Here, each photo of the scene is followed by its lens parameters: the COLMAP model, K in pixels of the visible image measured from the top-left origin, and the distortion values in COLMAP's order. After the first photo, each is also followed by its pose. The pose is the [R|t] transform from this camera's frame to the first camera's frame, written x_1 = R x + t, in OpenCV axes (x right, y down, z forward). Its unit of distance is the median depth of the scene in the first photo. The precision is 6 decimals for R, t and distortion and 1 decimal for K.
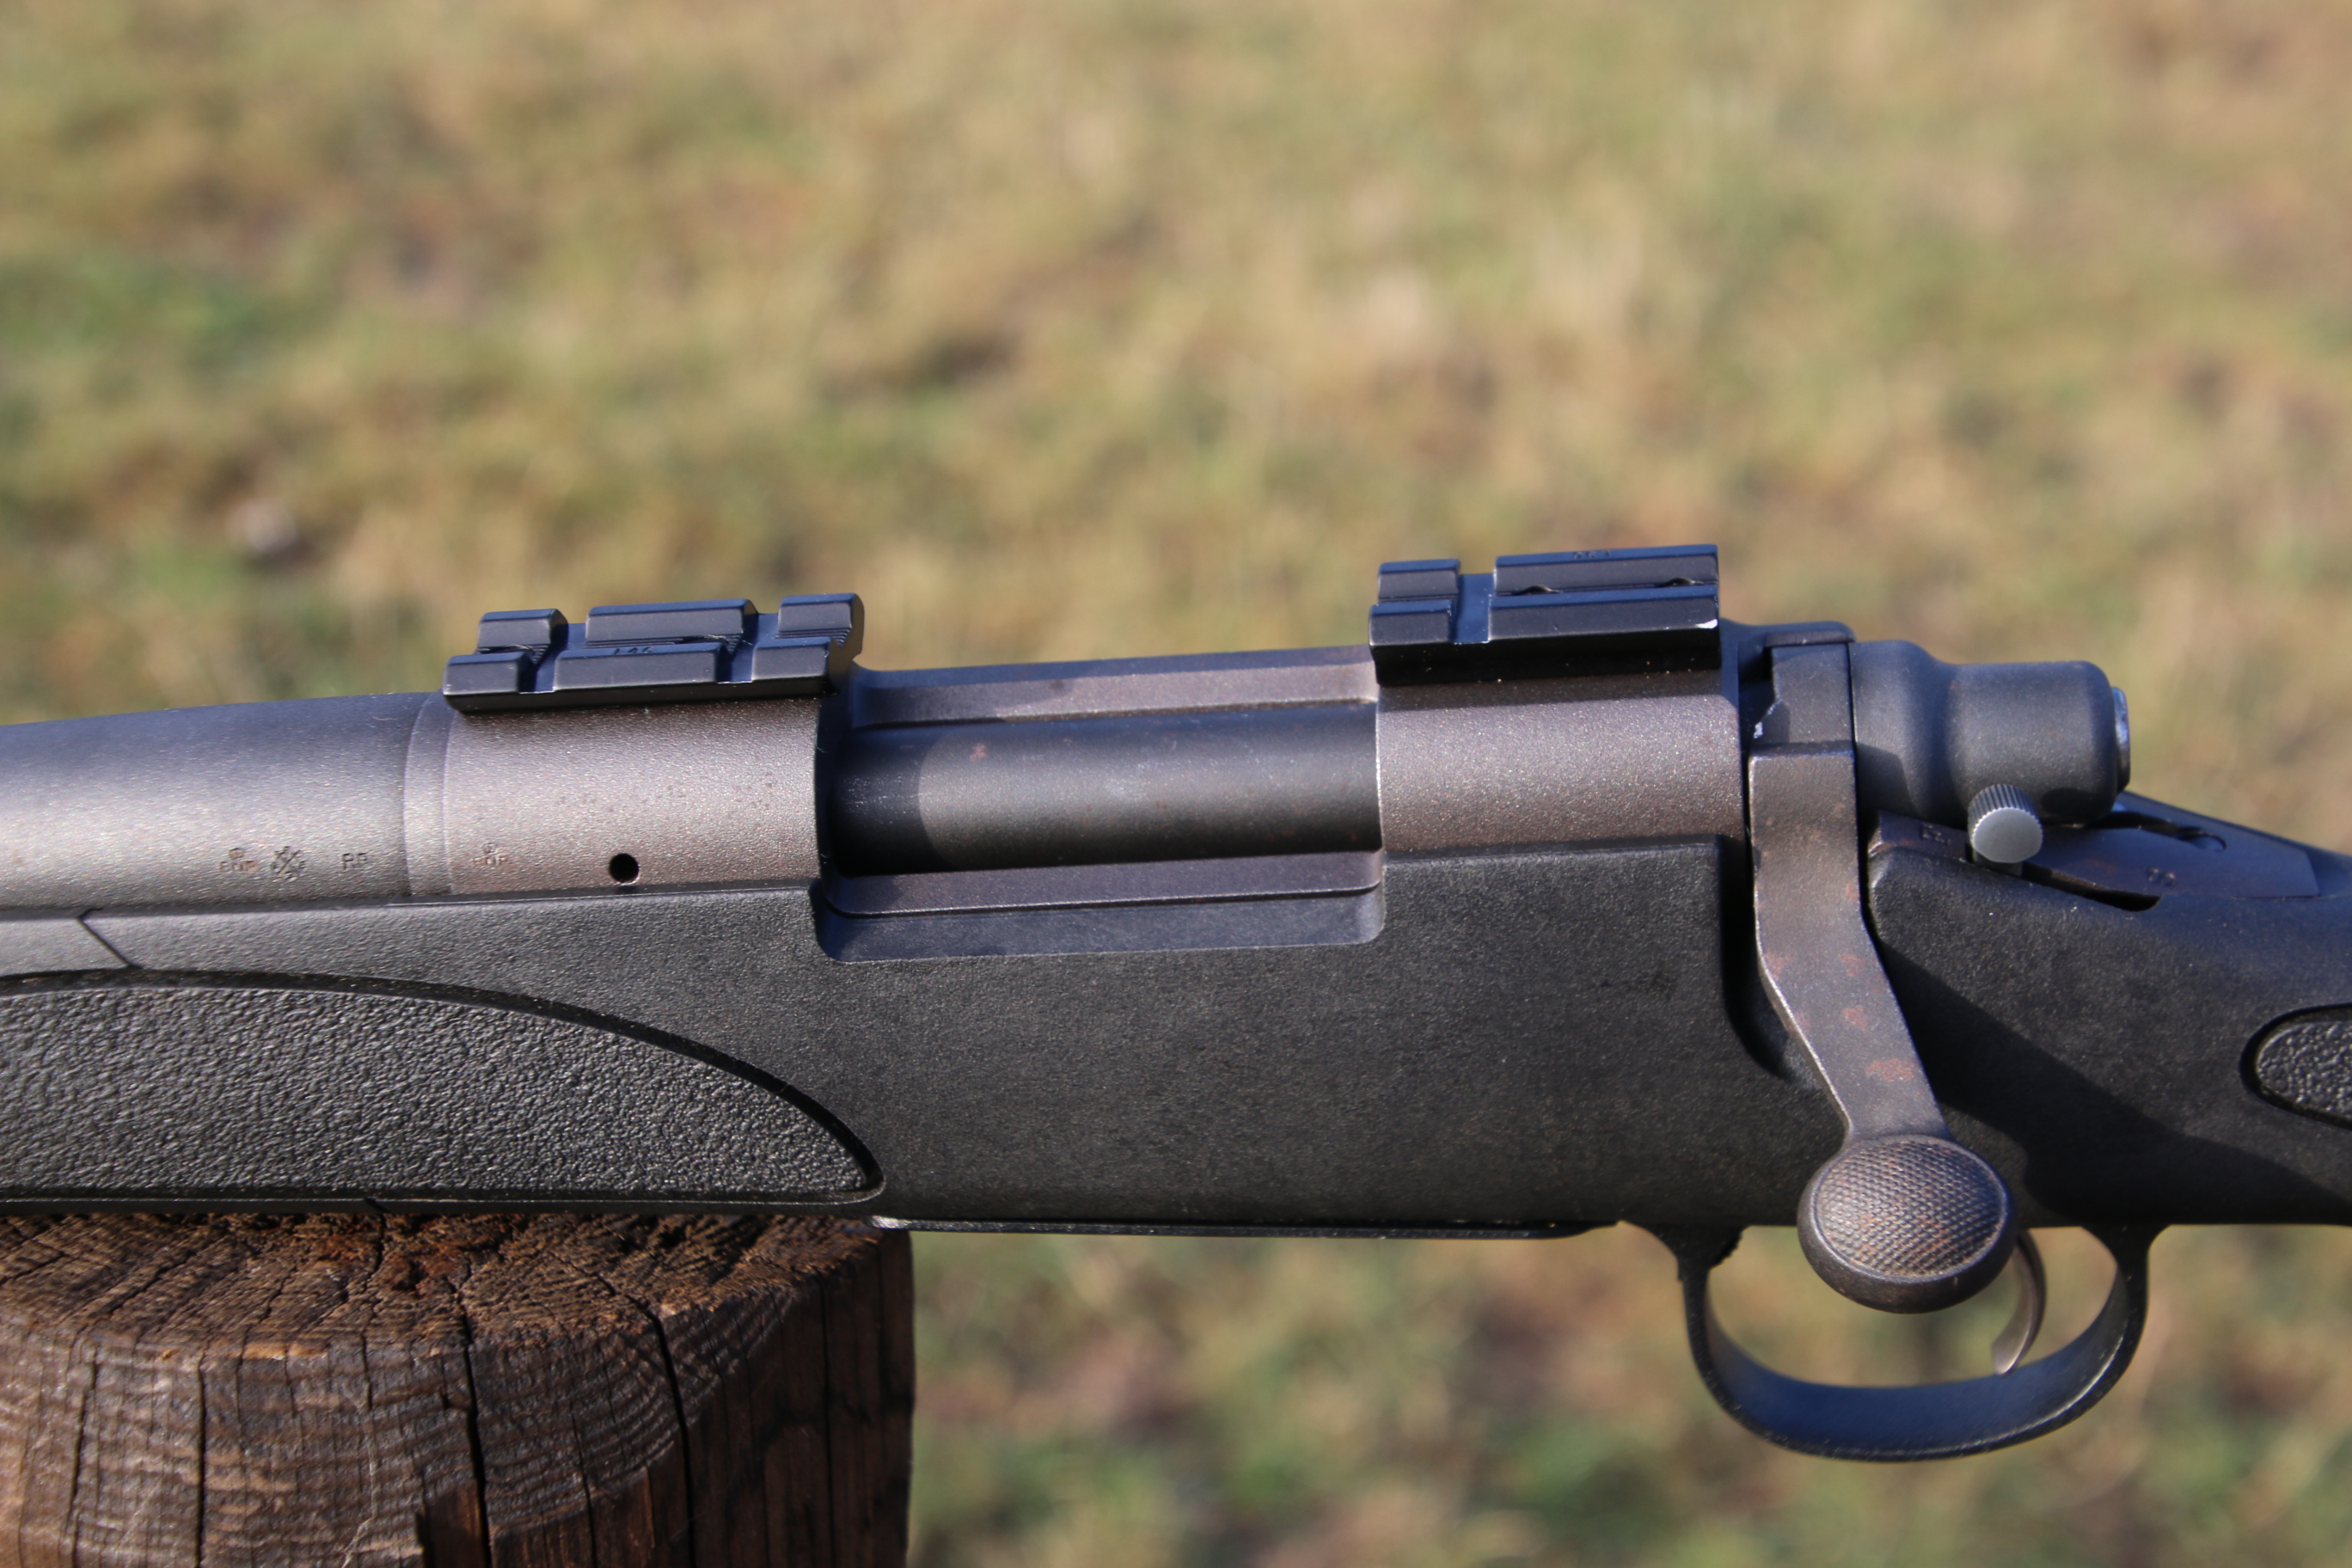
lens RADIAL K [[4144.1, 0, 1296.5], [0, 4144.1, 905.9], [0, 0, 1]] dist [0.349543, 0.000000]
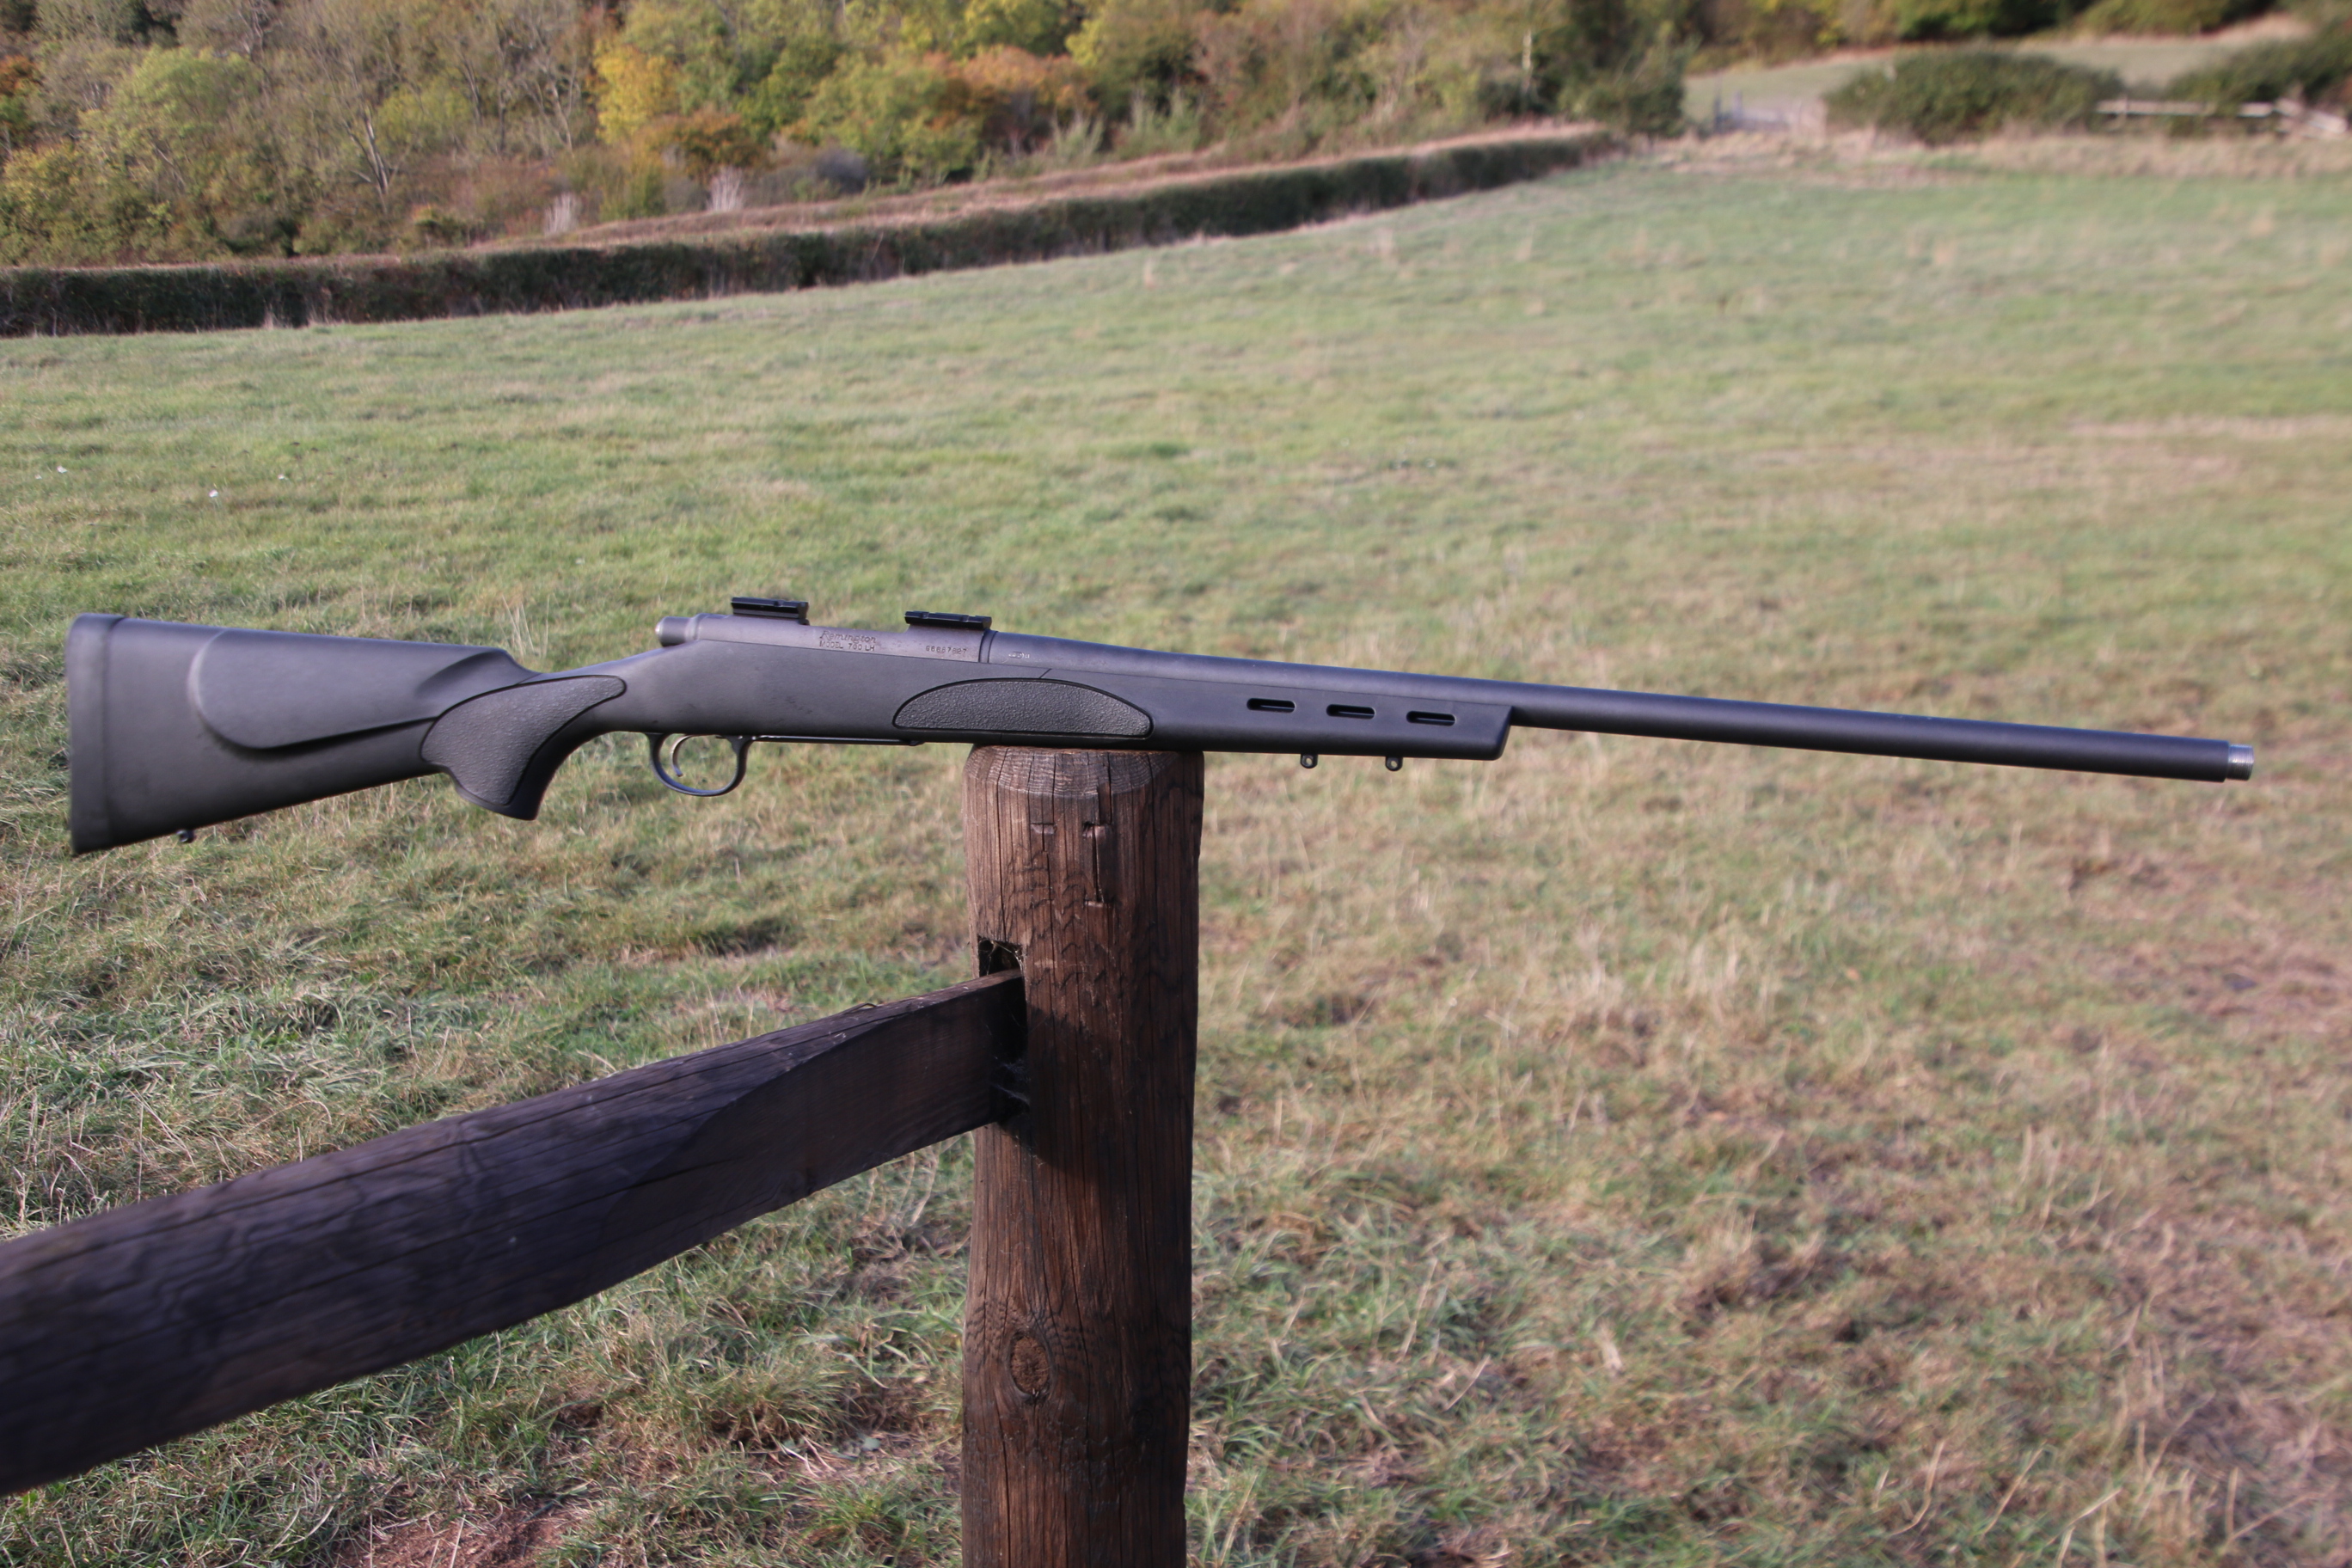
lens RADIAL K [[2965.7, 0, 1252.3], [0, 2965.7, 875.7], [0, 0, 1]] dist [0.146799, 0.000000]
pose [[0.992287, 0.018478, -0.122578, 0.361356], [-0.045150, 0.974780, -0.218554, 0.925764], [0.115448, 0.222402, 0.968095, -2.099221]]
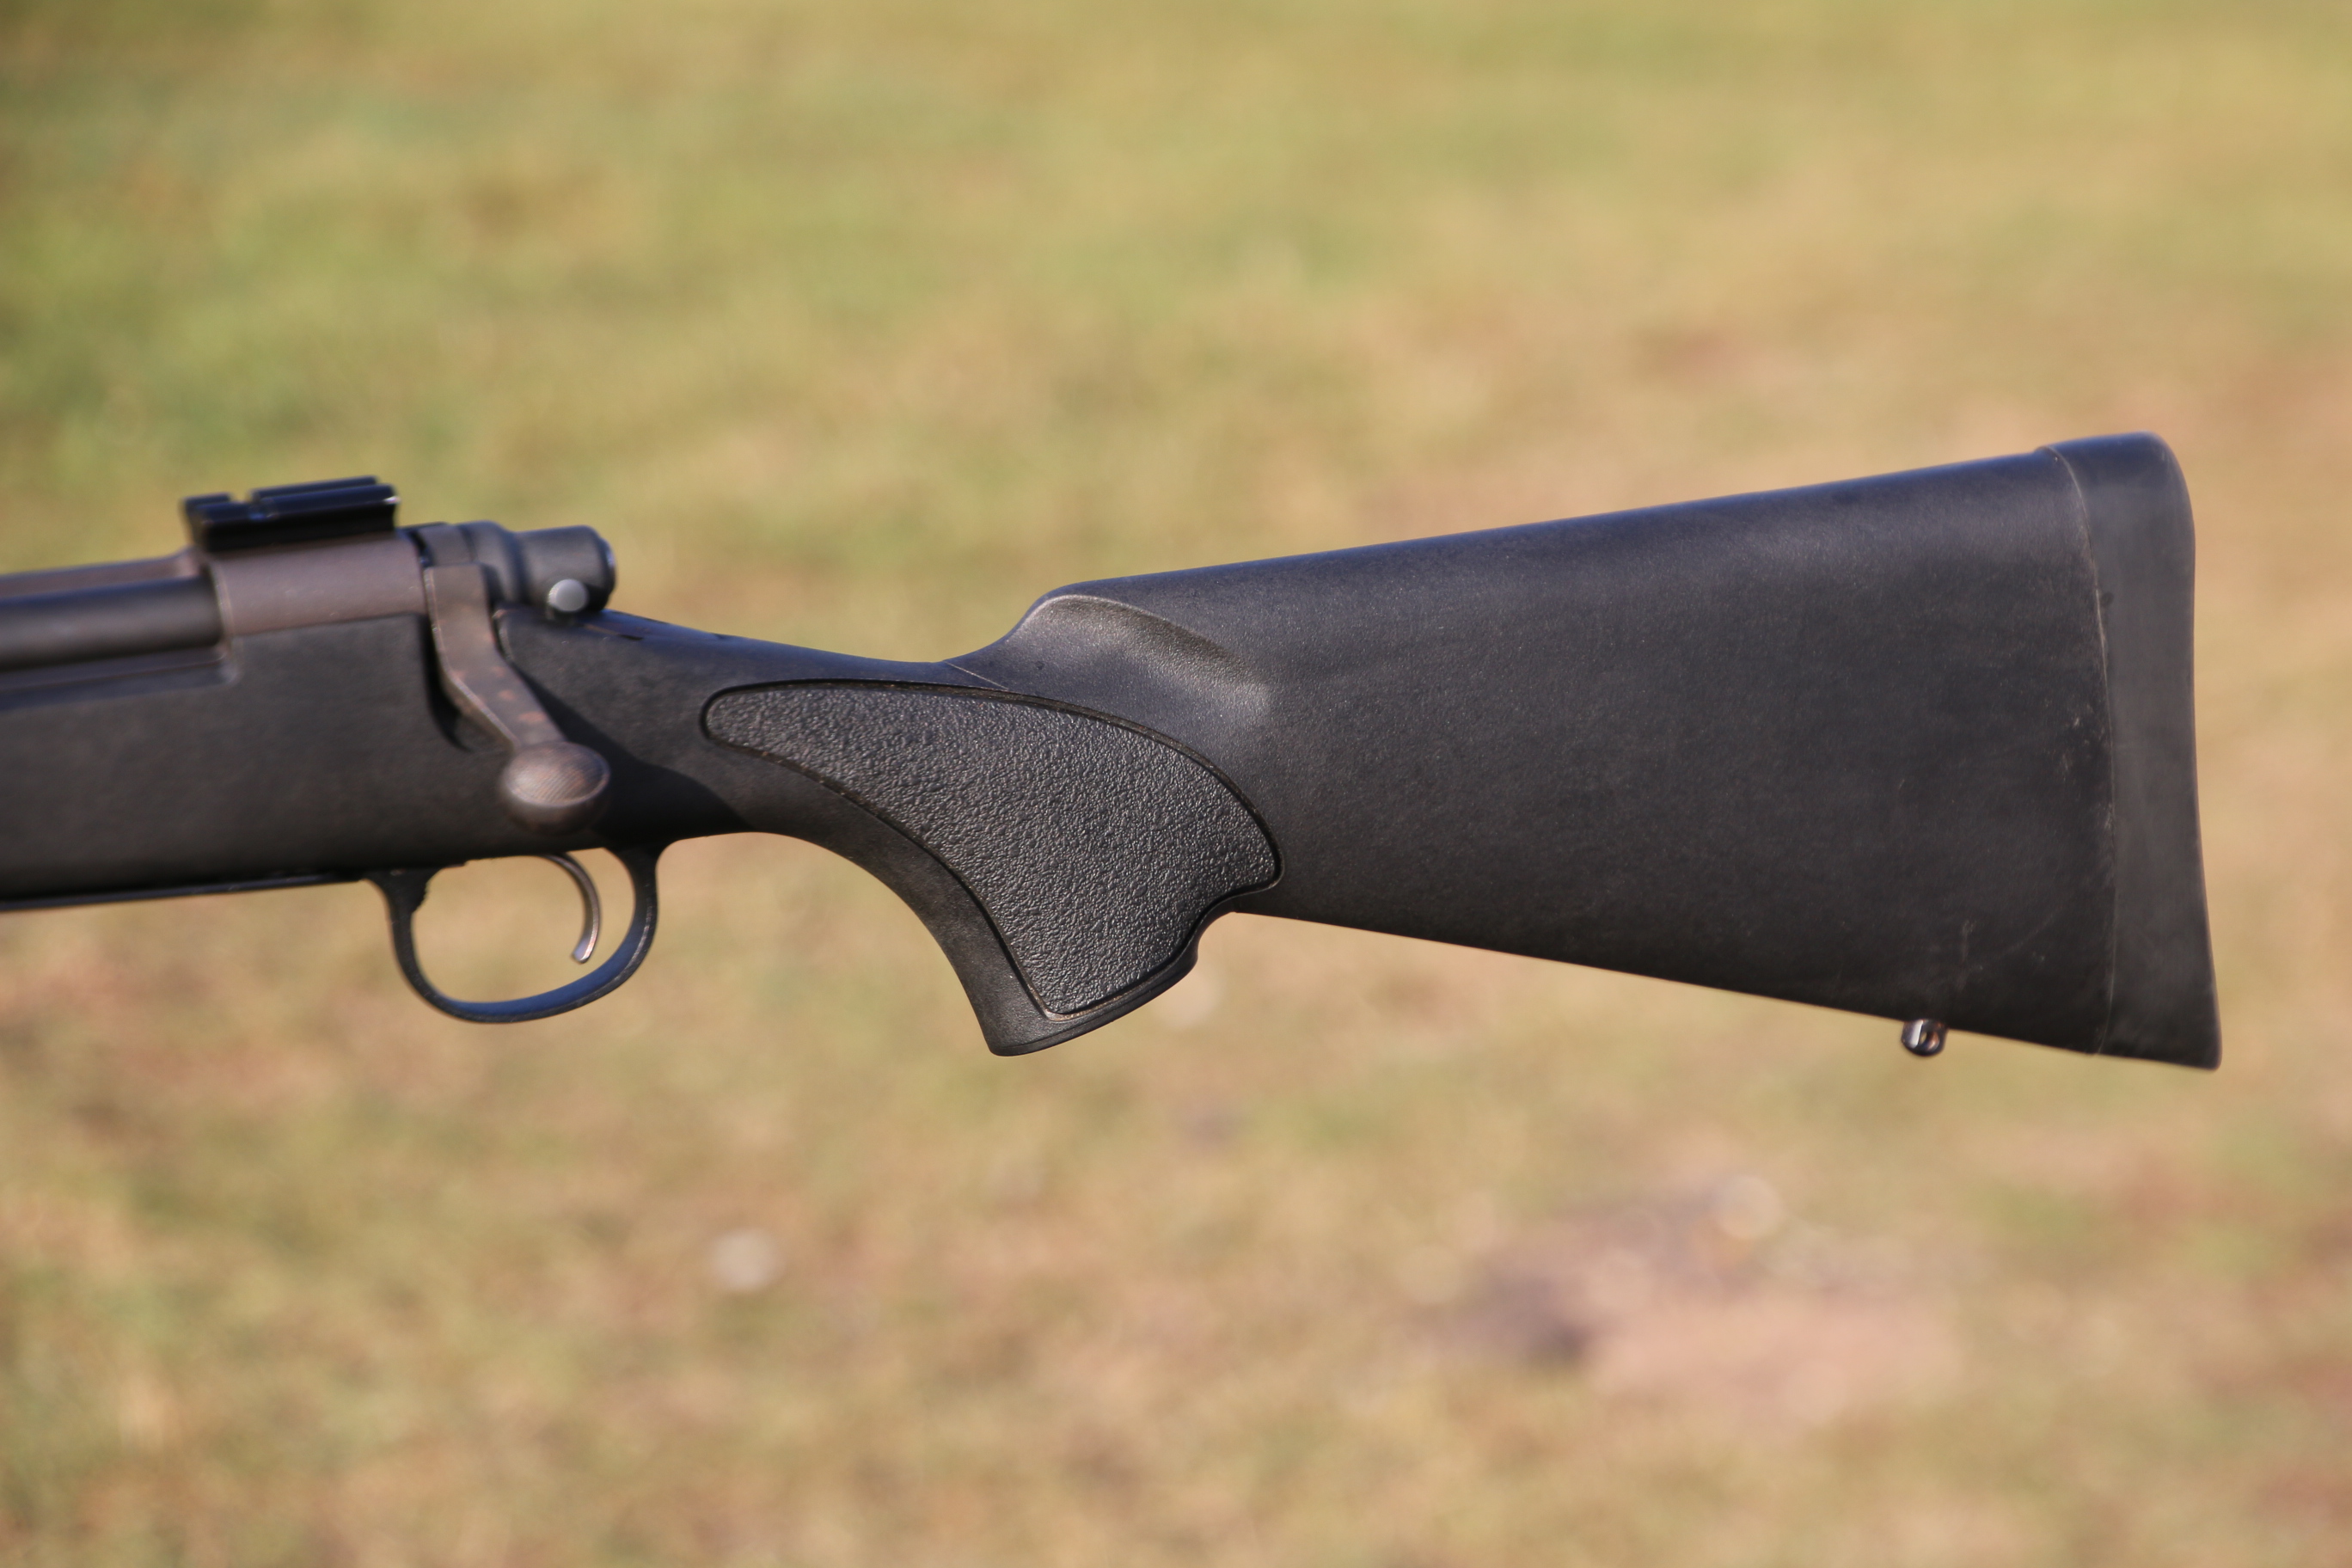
lens RADIAL K [[9836.3, 0, 1208.8], [0, 9836.3, 928.4], [0, 0, 1]] dist [1.764600, 0.000000]
pose [[0.879264, -0.065006, 0.471879, -1.513109], [0.185003, 0.959479, -0.212543, 1.011743], [-0.438941, 0.274180, 0.855661, -2.568852]]
